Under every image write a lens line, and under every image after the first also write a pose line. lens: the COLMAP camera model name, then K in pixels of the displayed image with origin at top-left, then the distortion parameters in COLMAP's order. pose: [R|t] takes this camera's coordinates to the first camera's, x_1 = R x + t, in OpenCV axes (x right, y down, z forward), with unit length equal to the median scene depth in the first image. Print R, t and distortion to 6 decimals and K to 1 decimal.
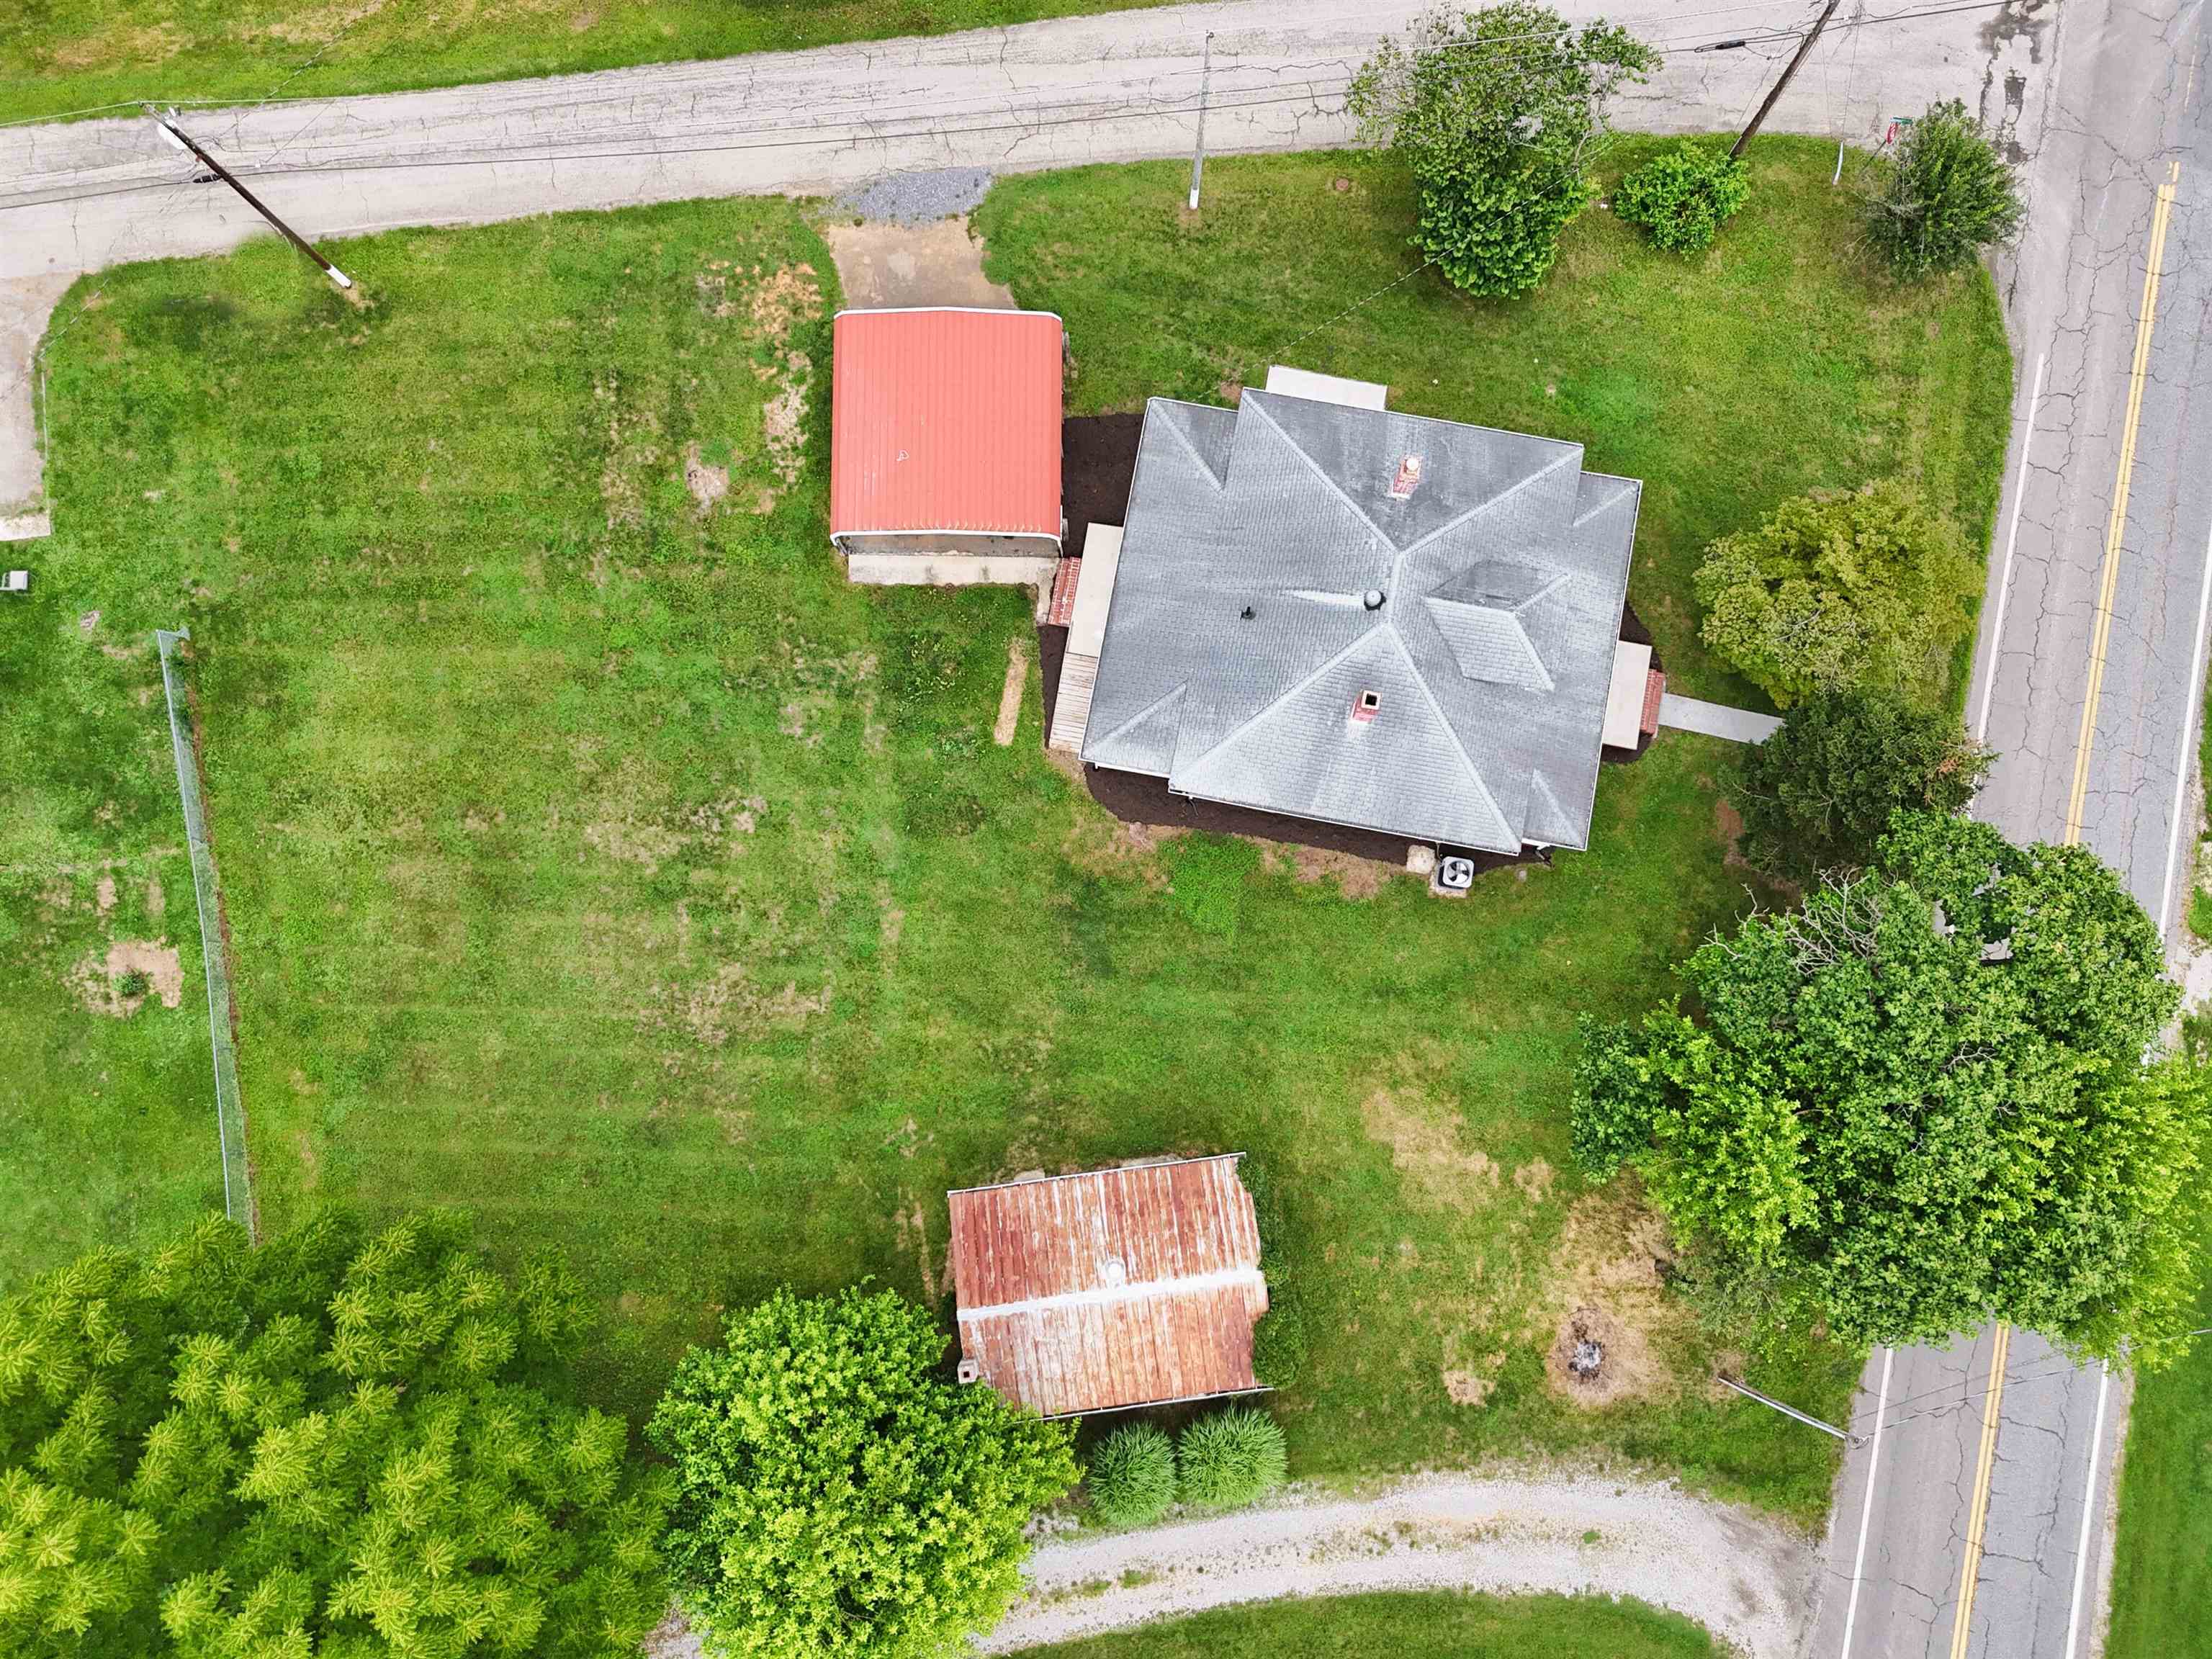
lens RADIAL K [[1627.6, 0, 1106.0], [0, 1627.6, 829.5], [0, 0, 1]] dist [0.089762, -0.108550]
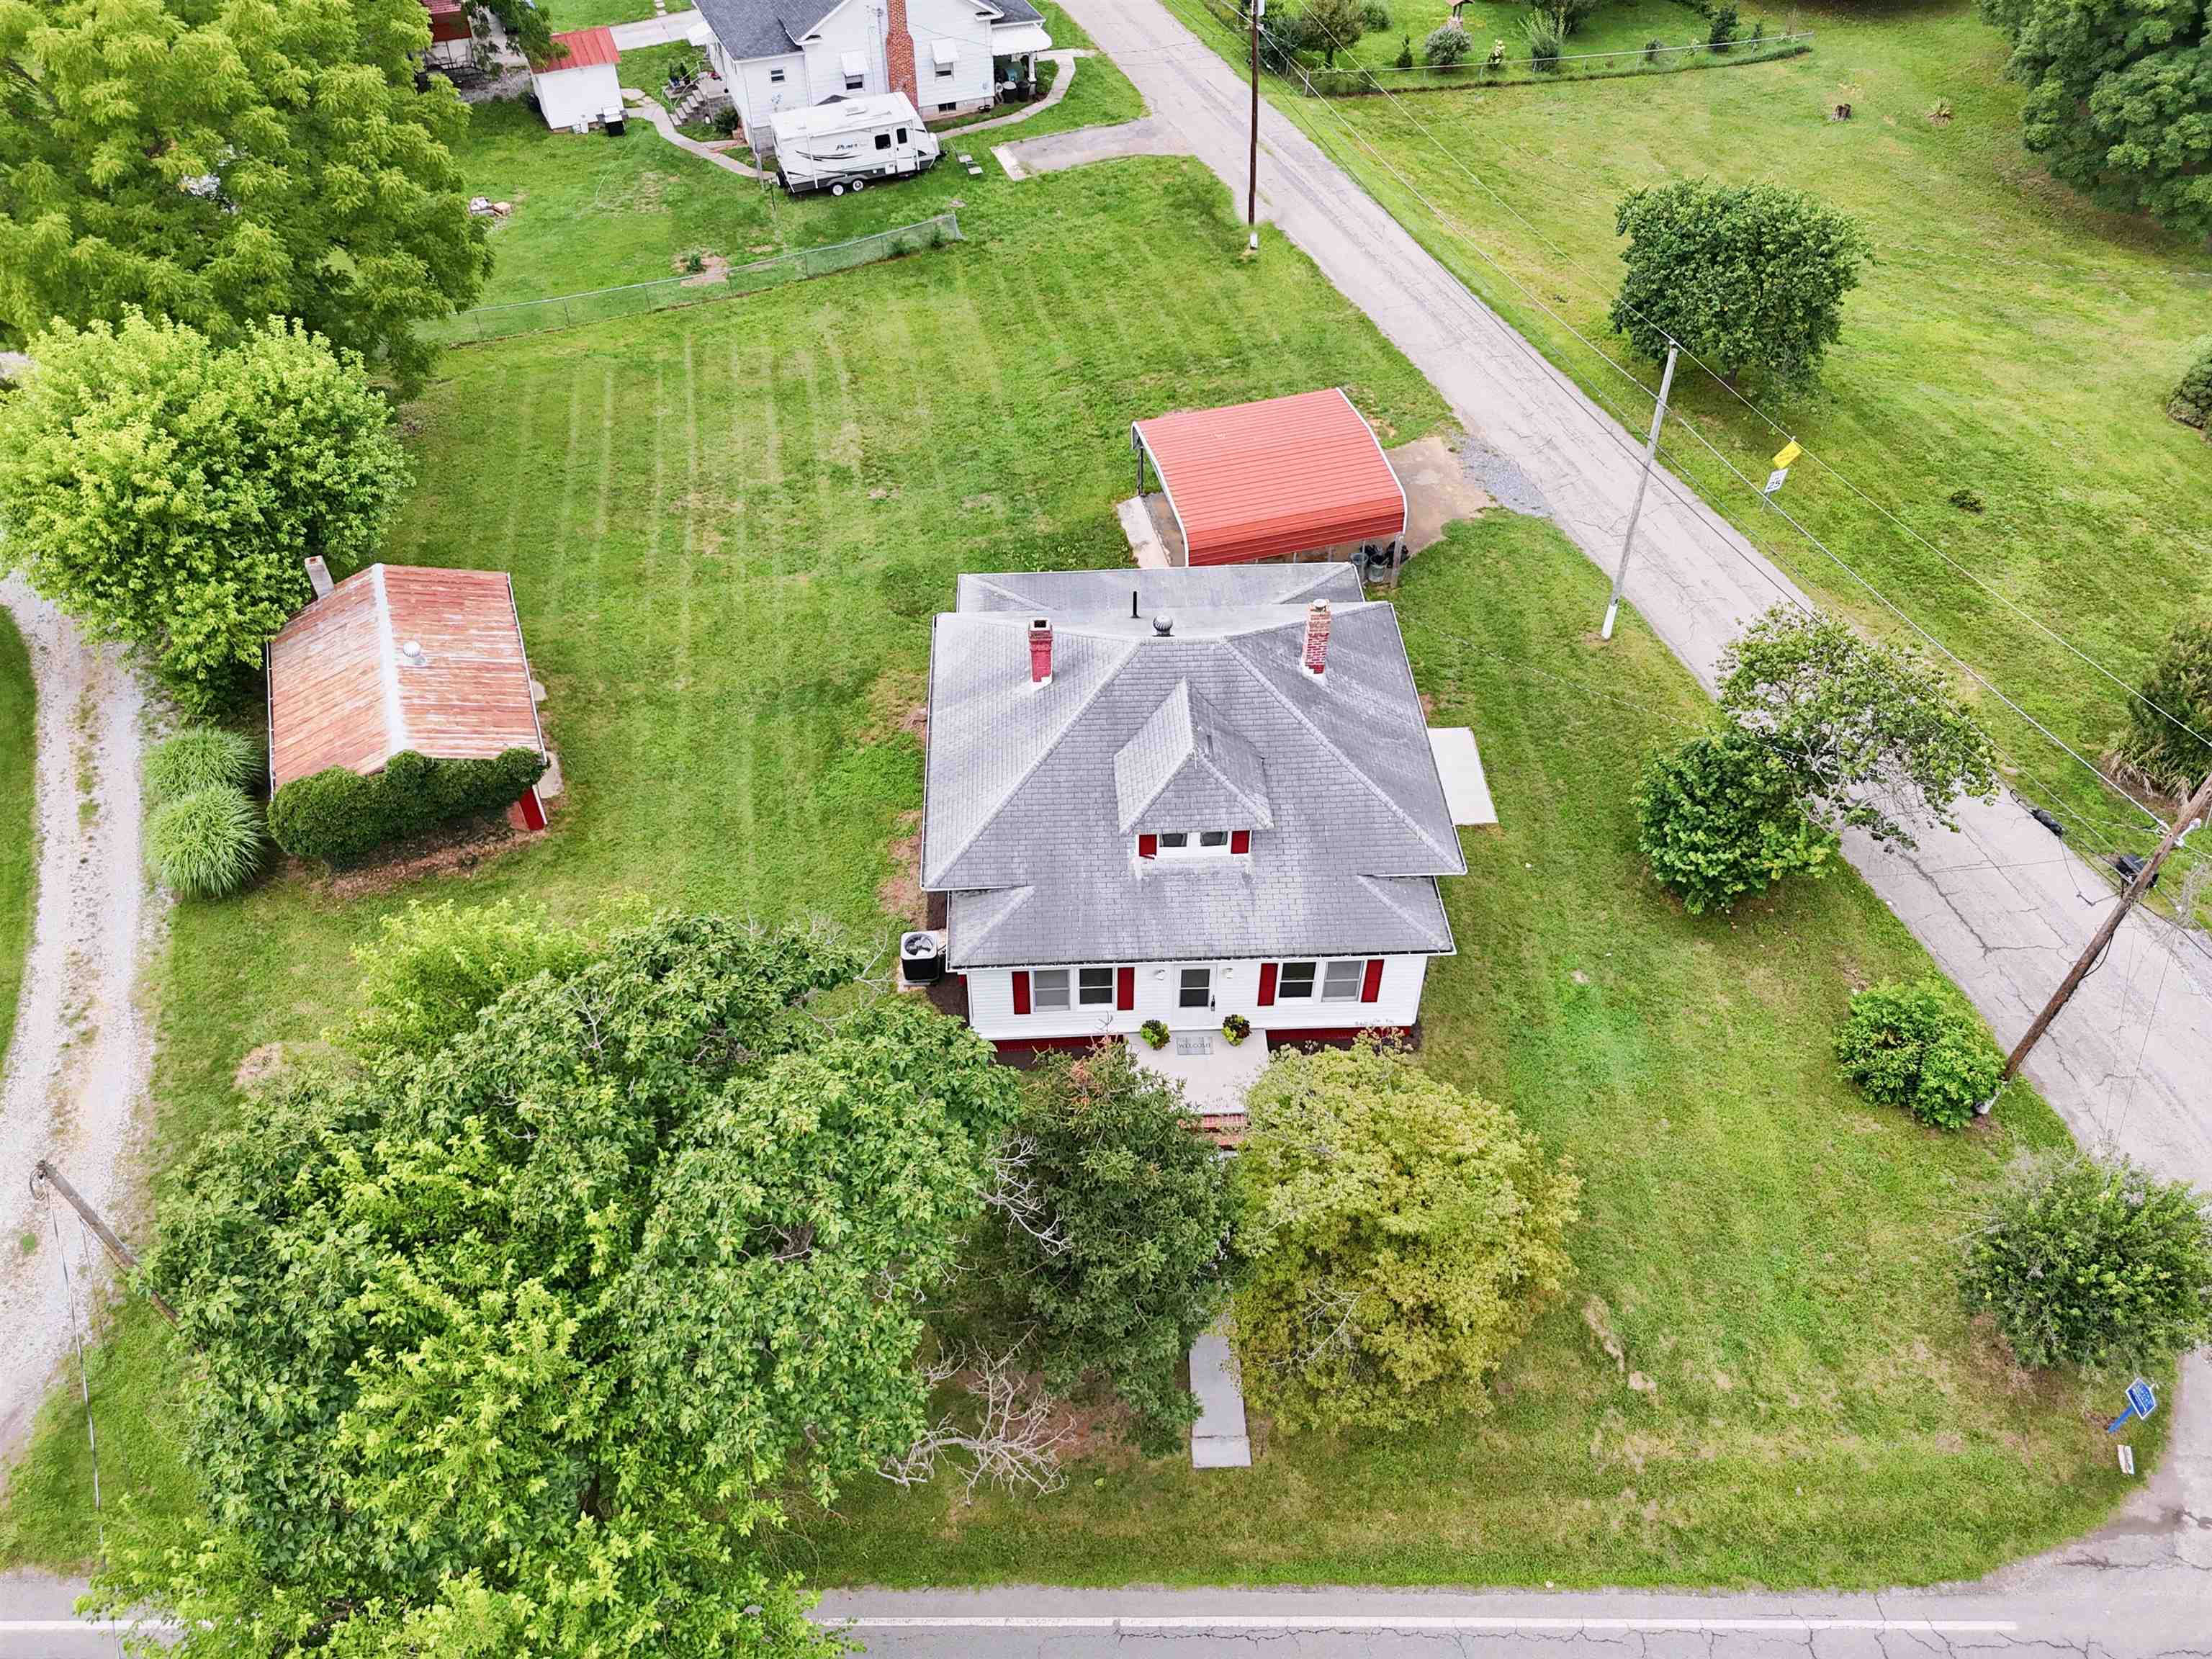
lens RADIAL K [[1658.7, 0, 1113.5], [0, 1658.7, 800.7], [0, 0, 1]] dist [0.031057, 0.001223]
pose [[0.232391, 0.680830, -0.694597, 0.716143], [-0.963063, 0.260954, -0.066429, -0.029514], [0.136032, 0.684378, 0.716325, 0.368893]]
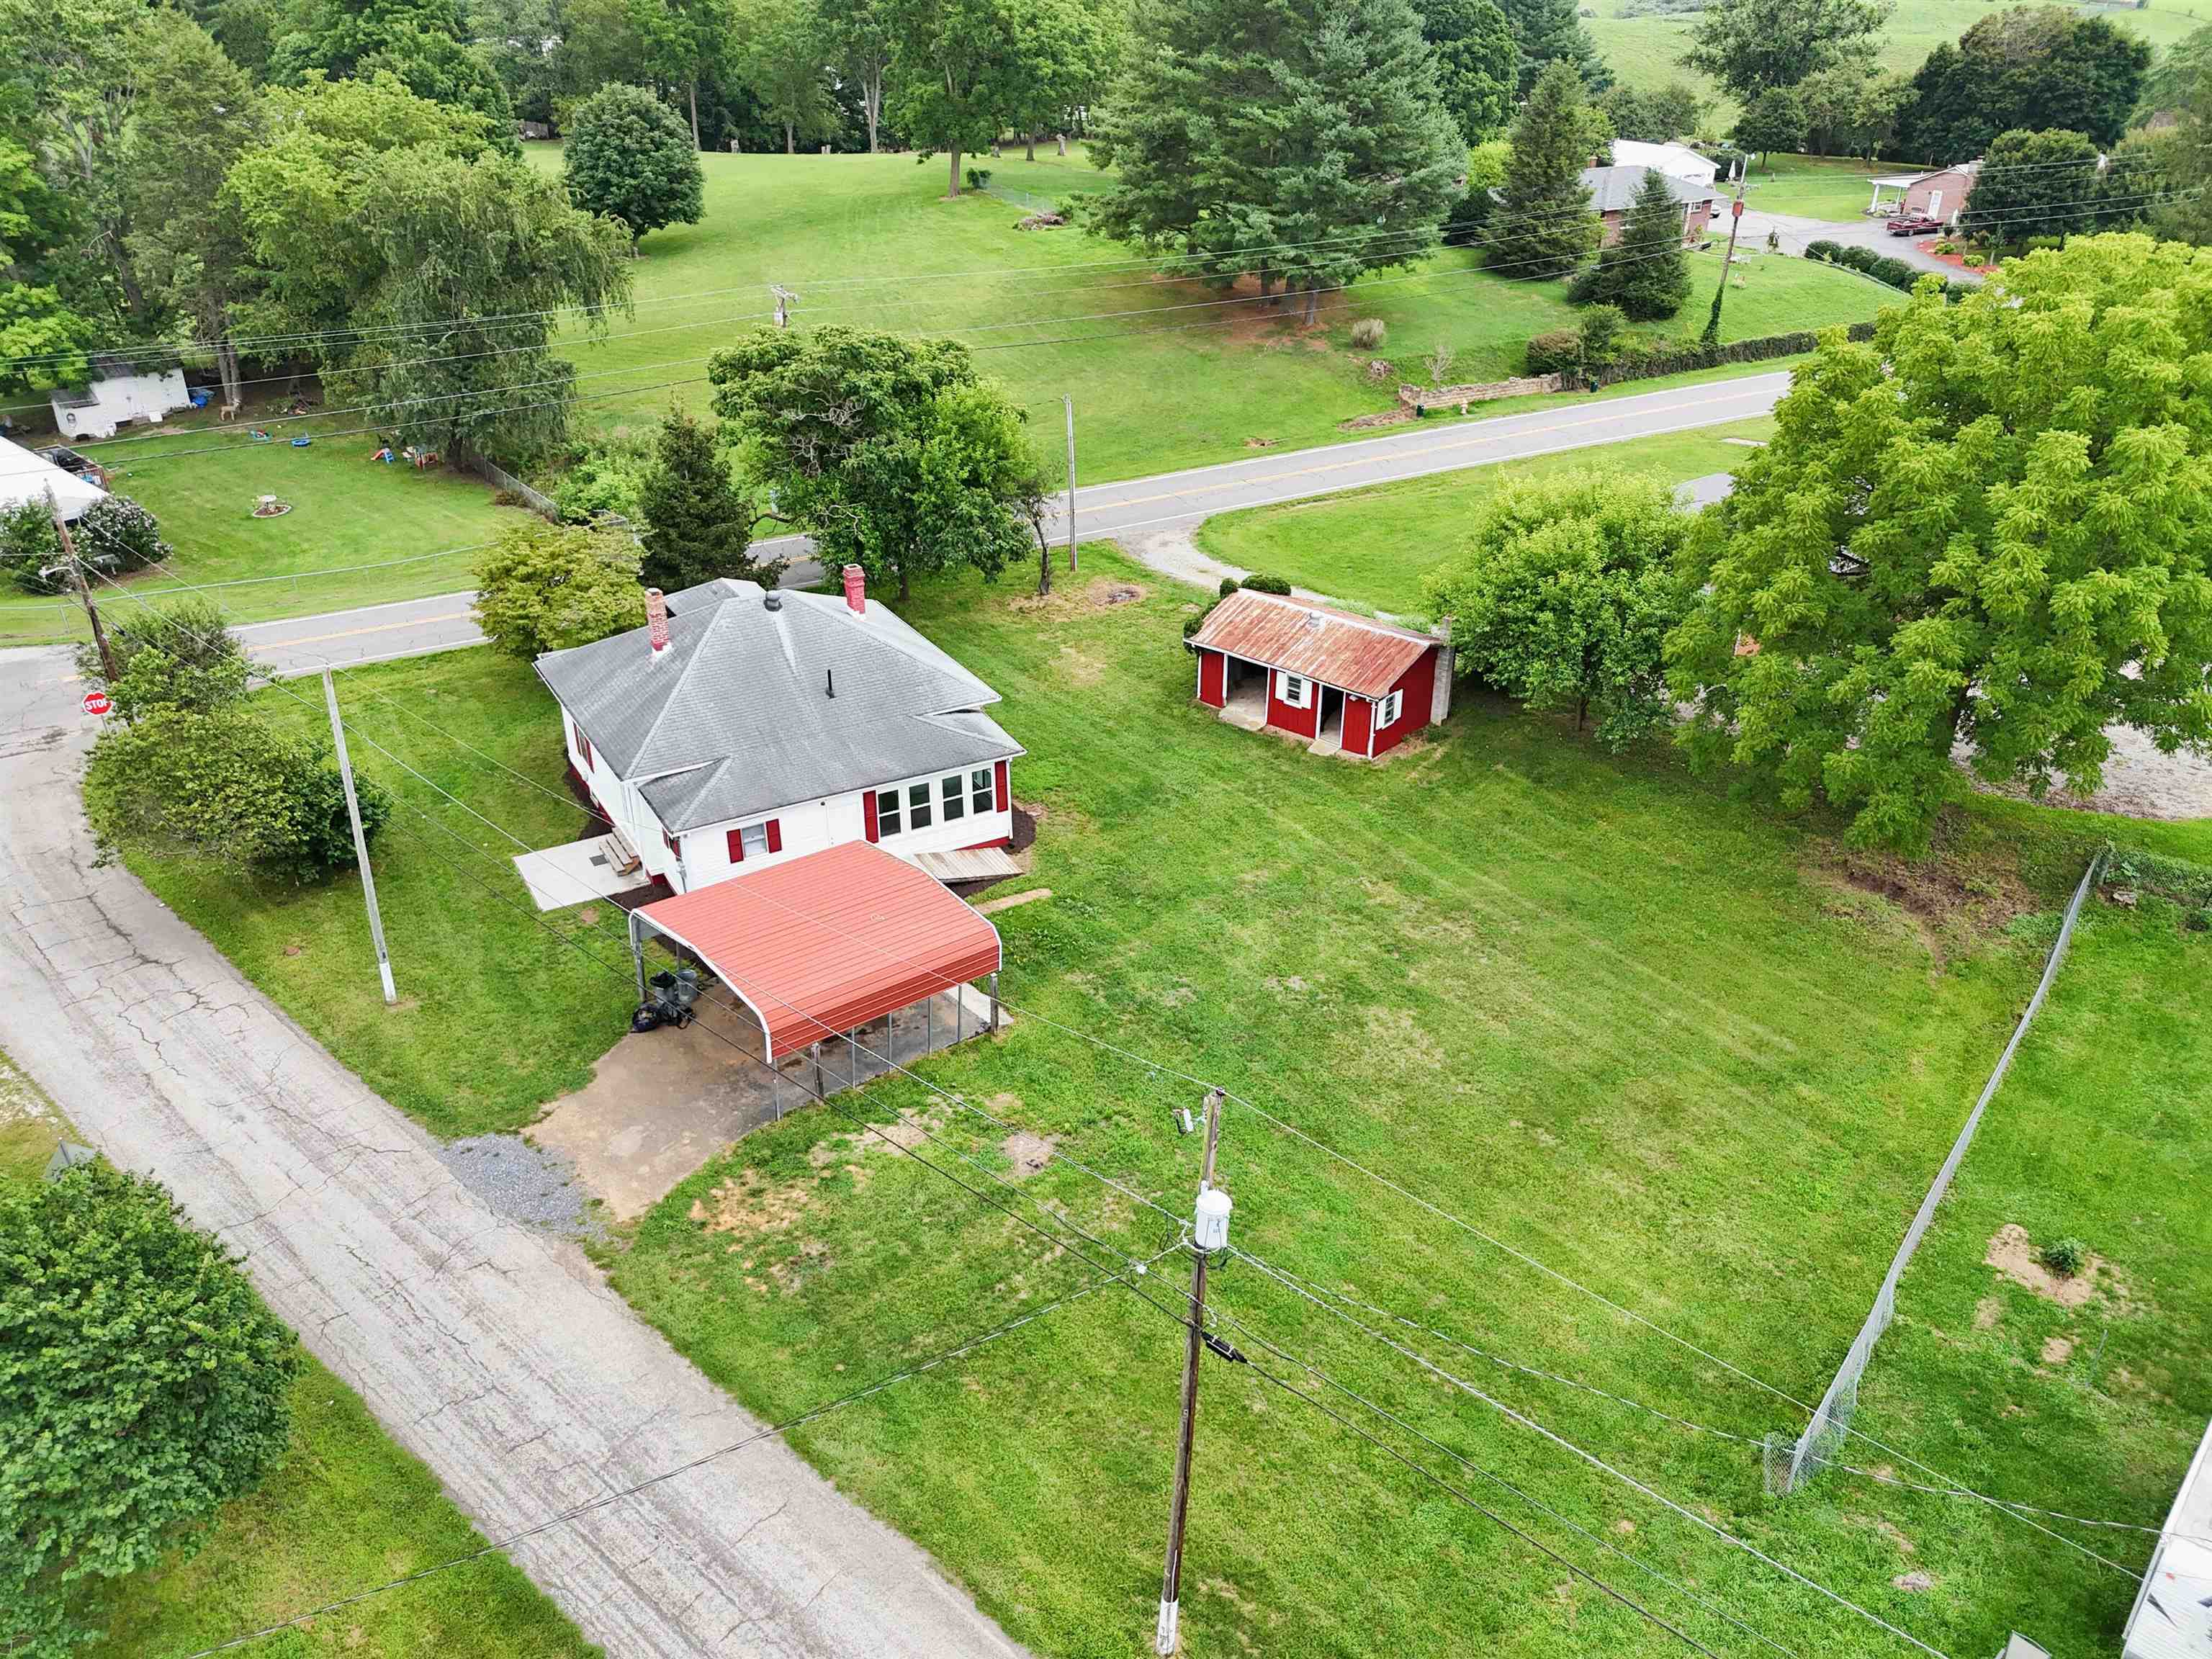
lens RADIAL K [[1627.6, 0, 1106.0], [0, 1627.6, 829.5], [0, 0, 1]] dist [0.089762, -0.108550]
pose [[-0.658977, -0.355422, 0.662892, -0.715966], [0.743879, -0.177514, 0.644308, -0.646474], [-0.111329, 0.917695, 0.381369, 0.584465]]
